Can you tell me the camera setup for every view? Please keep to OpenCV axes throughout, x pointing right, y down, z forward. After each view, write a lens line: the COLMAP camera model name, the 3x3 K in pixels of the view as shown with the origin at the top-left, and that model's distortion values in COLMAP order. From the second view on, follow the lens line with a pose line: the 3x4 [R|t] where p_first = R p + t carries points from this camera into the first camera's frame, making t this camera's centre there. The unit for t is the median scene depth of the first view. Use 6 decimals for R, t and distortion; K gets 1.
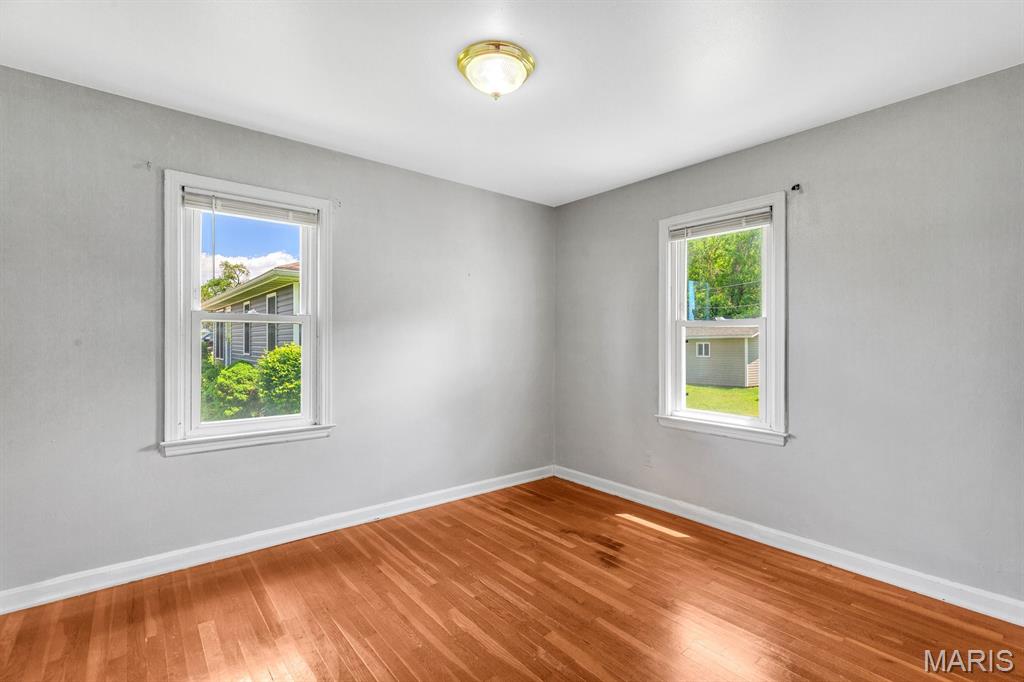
lens RADIAL K [[461.6, 0, 511.5], [0, 461.6, 338.2], [0, 0, 1]] dist [0.002060, 0.000244]
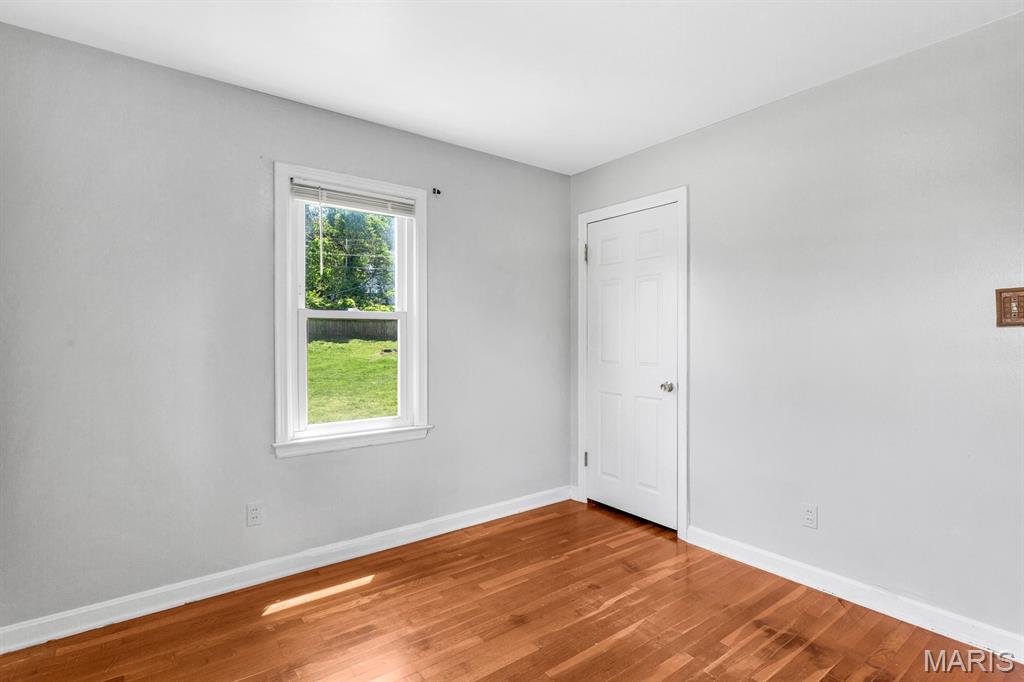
lens RADIAL K [[490.7, 0, 510.1], [0, 490.7, 344.4], [0, 0, 1]] dist [-0.003348, 0.000069]
pose [[0.039624, -0.009072, 0.999173, -0.467582], [-0.000312, 0.999959, 0.009092, 0.013154], [-0.999215, -0.000672, 0.039619, 0.724691]]
